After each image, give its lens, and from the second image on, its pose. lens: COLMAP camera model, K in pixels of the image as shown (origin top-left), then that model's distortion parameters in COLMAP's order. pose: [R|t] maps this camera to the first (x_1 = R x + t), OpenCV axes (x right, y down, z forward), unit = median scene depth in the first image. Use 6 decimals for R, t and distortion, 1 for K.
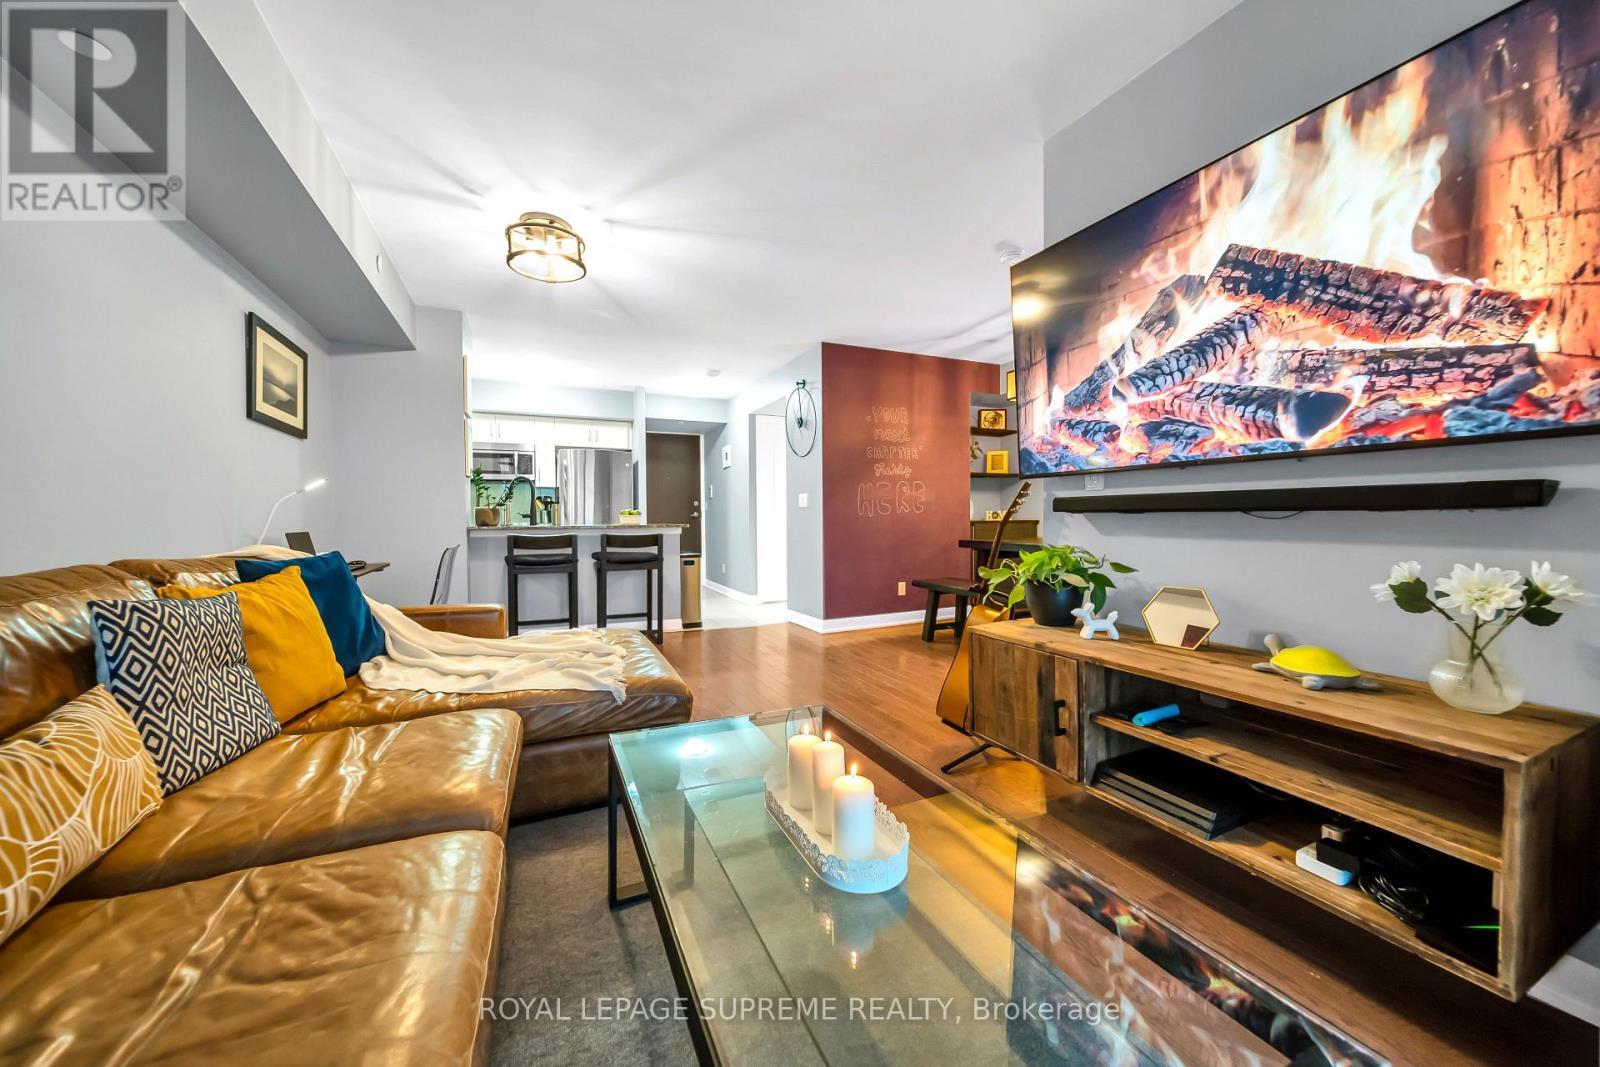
lens RADIAL K [[570.9, 0, 797.9], [0, 570.9, 513.1], [0, 0, 1]] dist [0.000689, -0.001893]
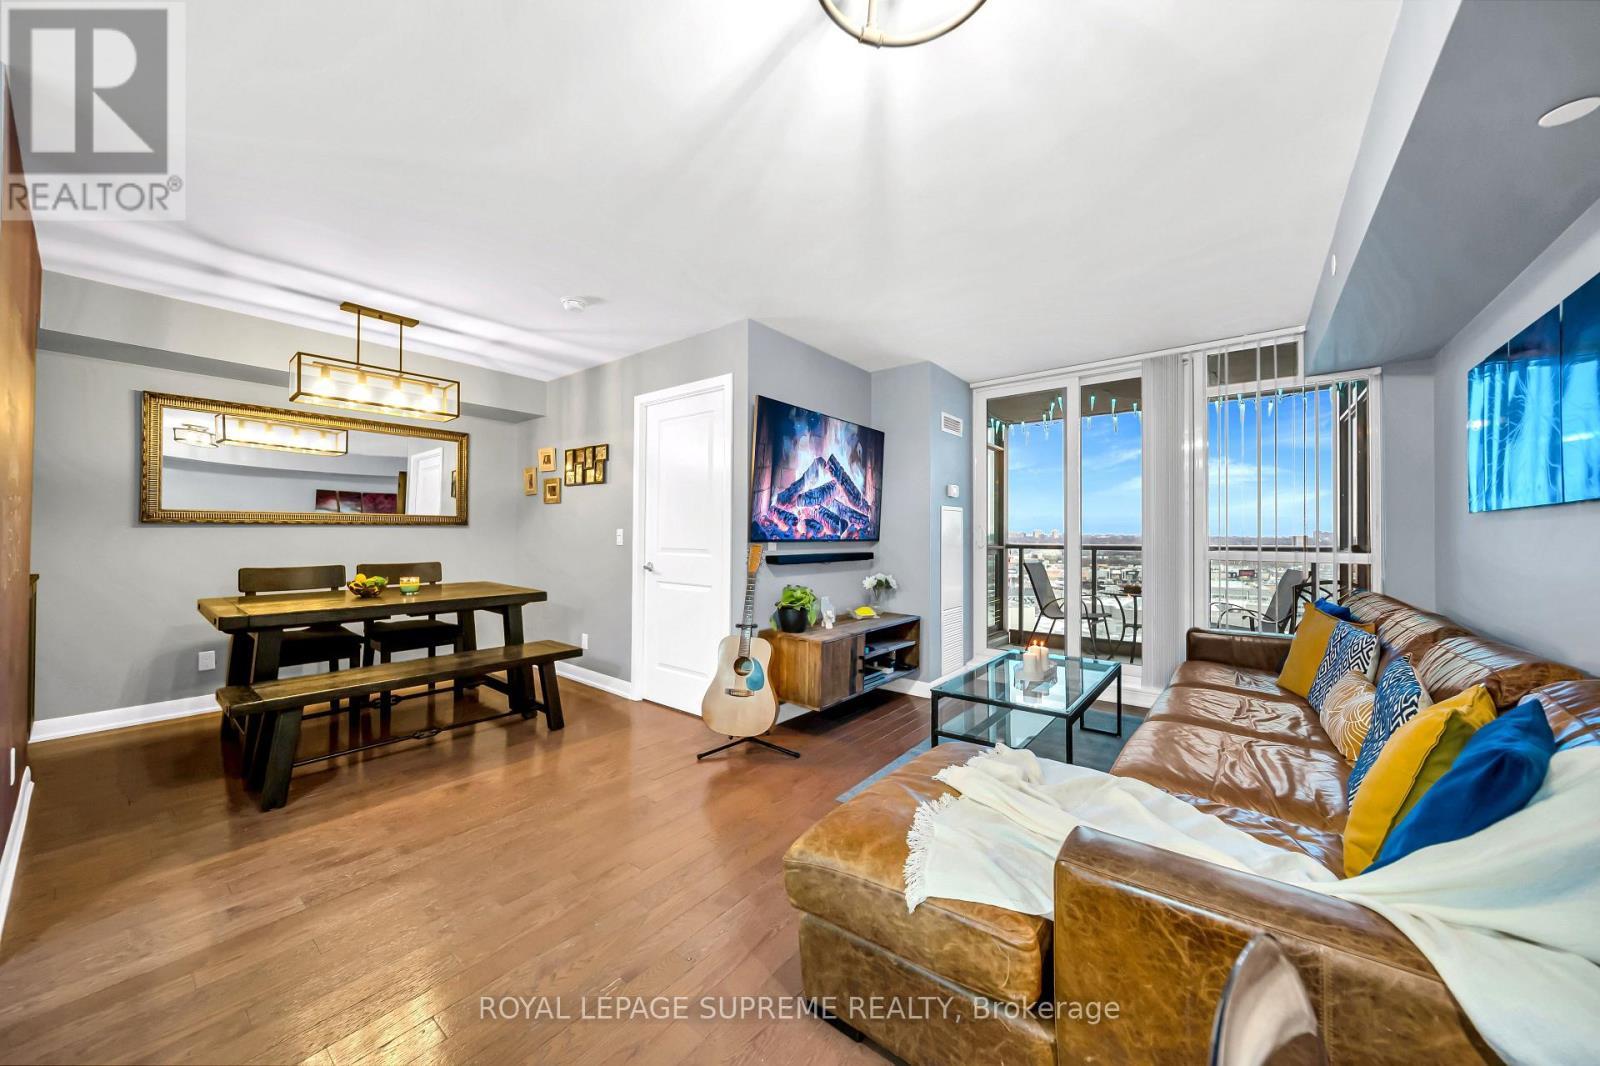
lens RADIAL K [[570.9, 0, 794.3], [0, 570.9, 526.6], [0, 0, 1]] dist [0.000689, -0.001893]
pose [[-0.451267, 0.013826, 0.892282, -1.051323], [-0.010245, 0.999734, -0.020672, -0.077866], [-0.892330, -0.018470, -0.451006, 1.731815]]
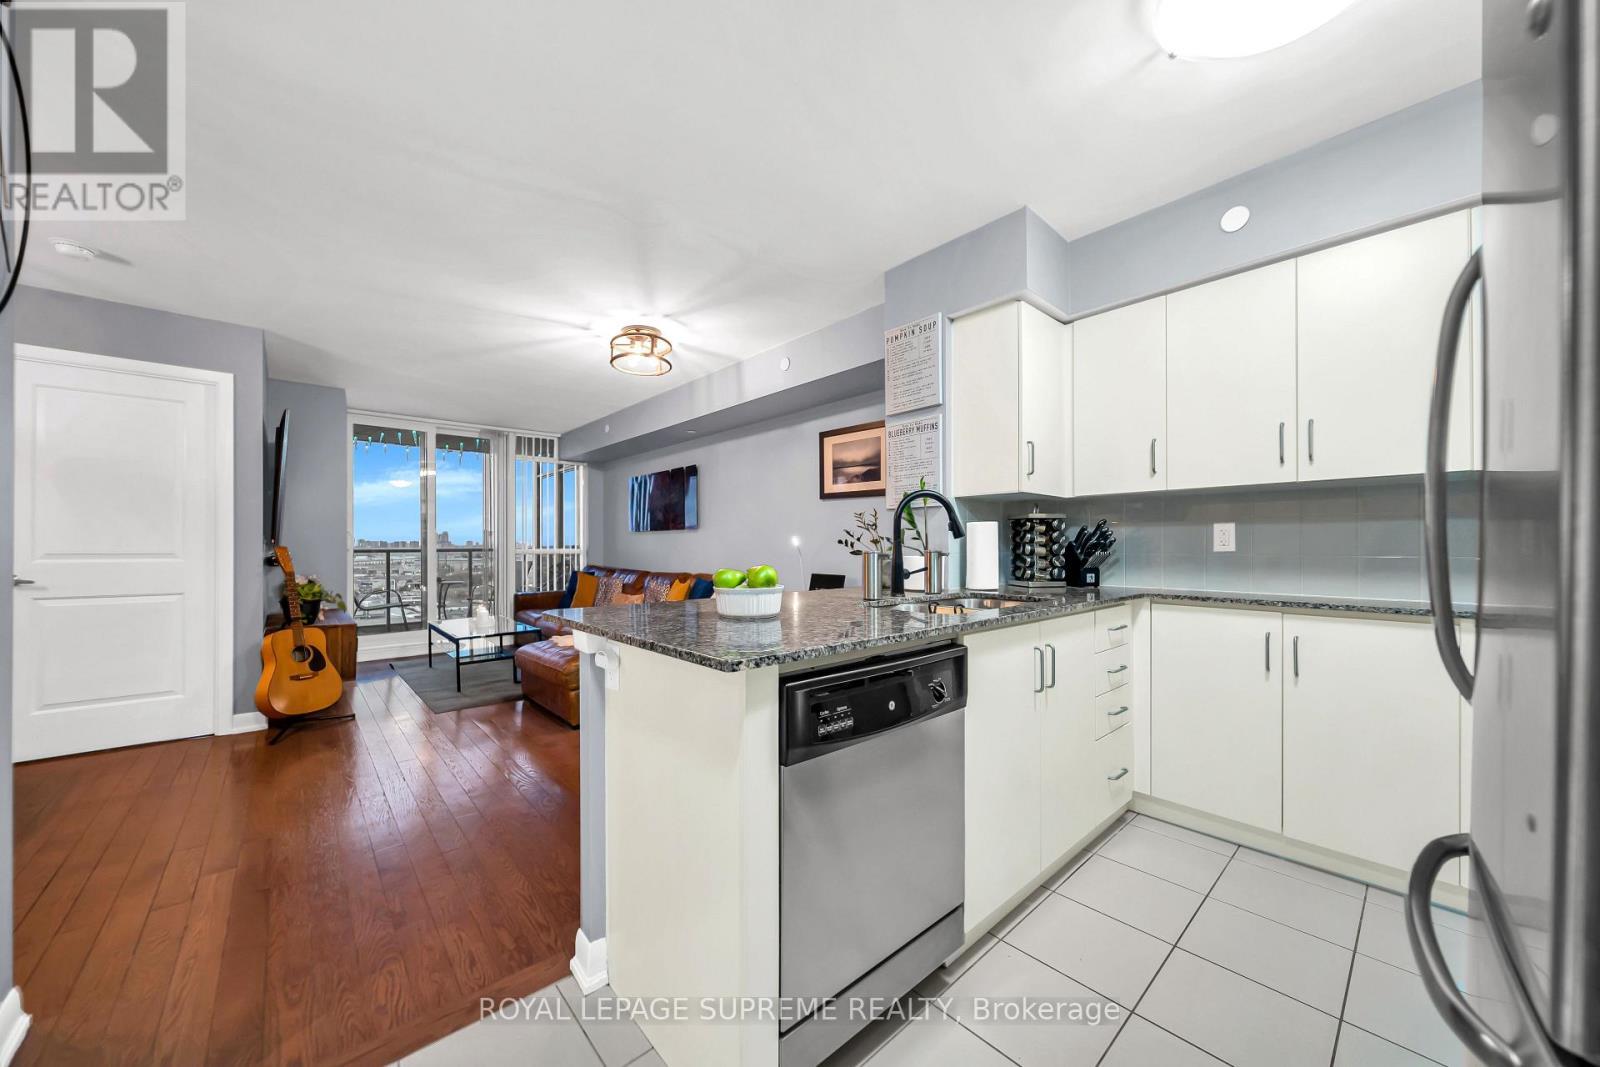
lens RADIAL K [[570.9, 0, 798.5], [0, 570.9, 542.6], [0, 0, 1]] dist [0.000689, -0.001893]
pose [[-0.952598, 0.003267, -0.304216, -0.541363], [0.007986, 0.999866, -0.014268, -0.035108], [0.304129, -0.016021, -0.952496, 3.219728]]
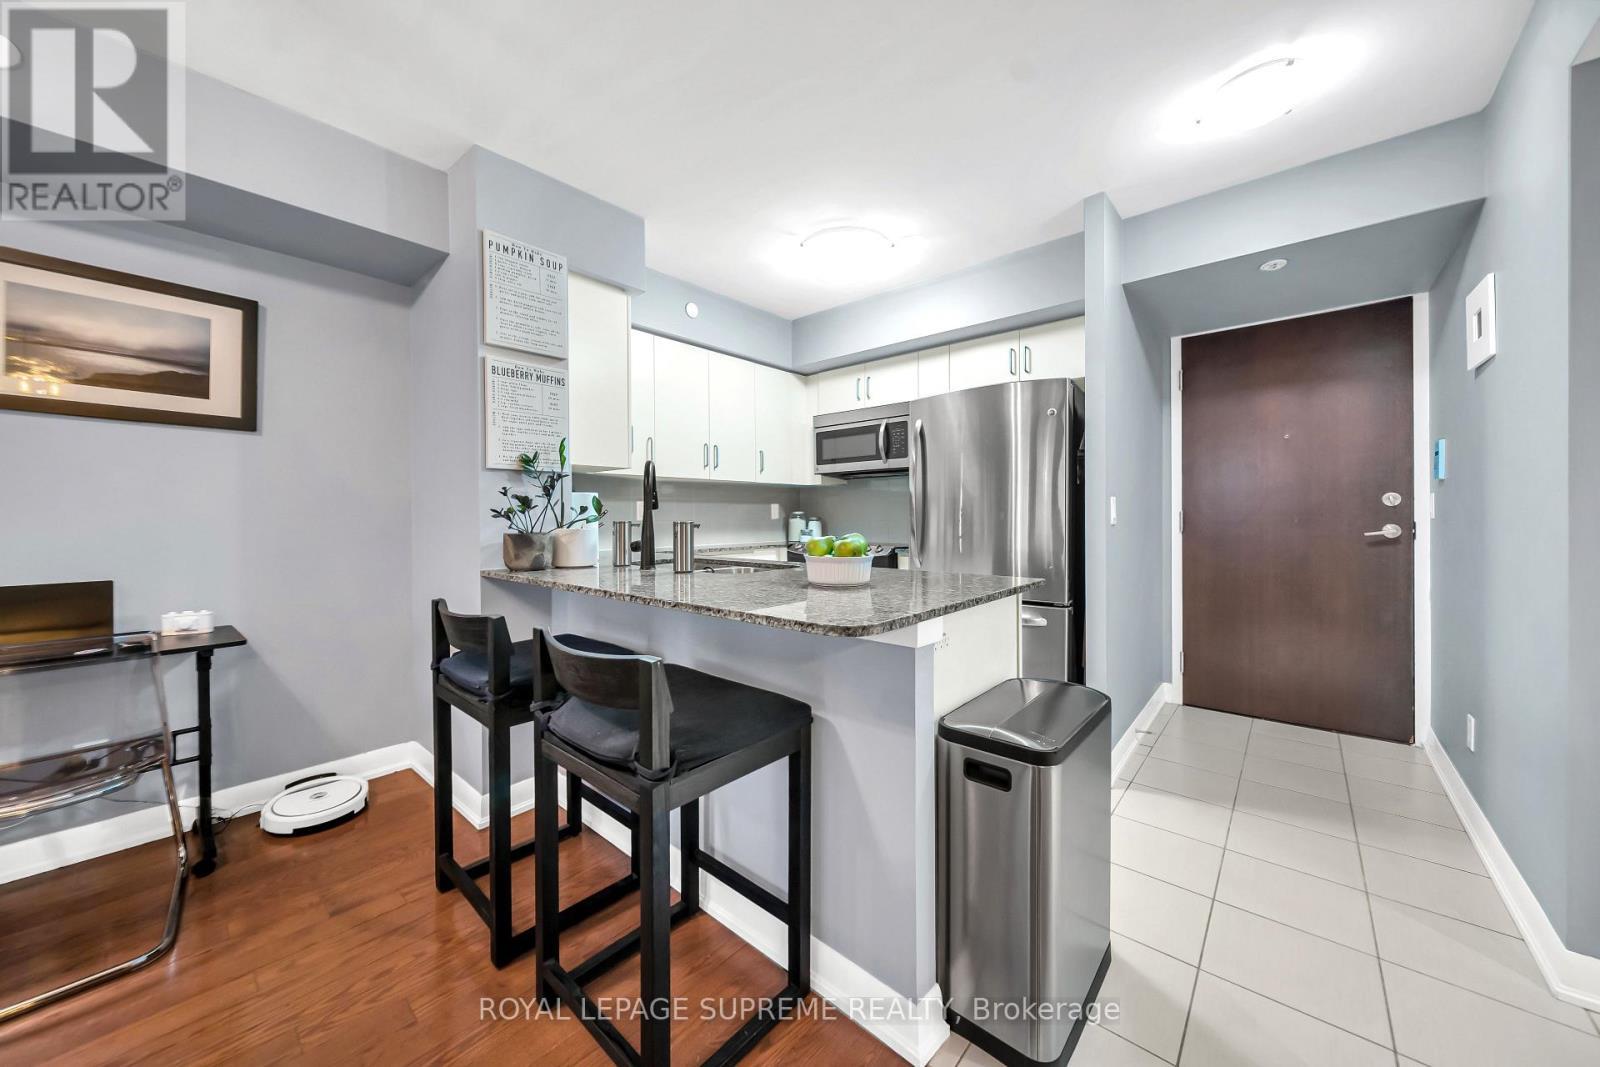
lens RADIAL K [[570.9, 0, 780.5], [0, 570.9, 512.5], [0, 0, 1]] dist [0.000689, -0.001893]
pose [[0.399277, 0.001956, -0.916828, -0.029178], [0.009004, 0.999941, 0.006054, -0.057188], [0.916786, -0.010672, 0.399235, 2.074350]]
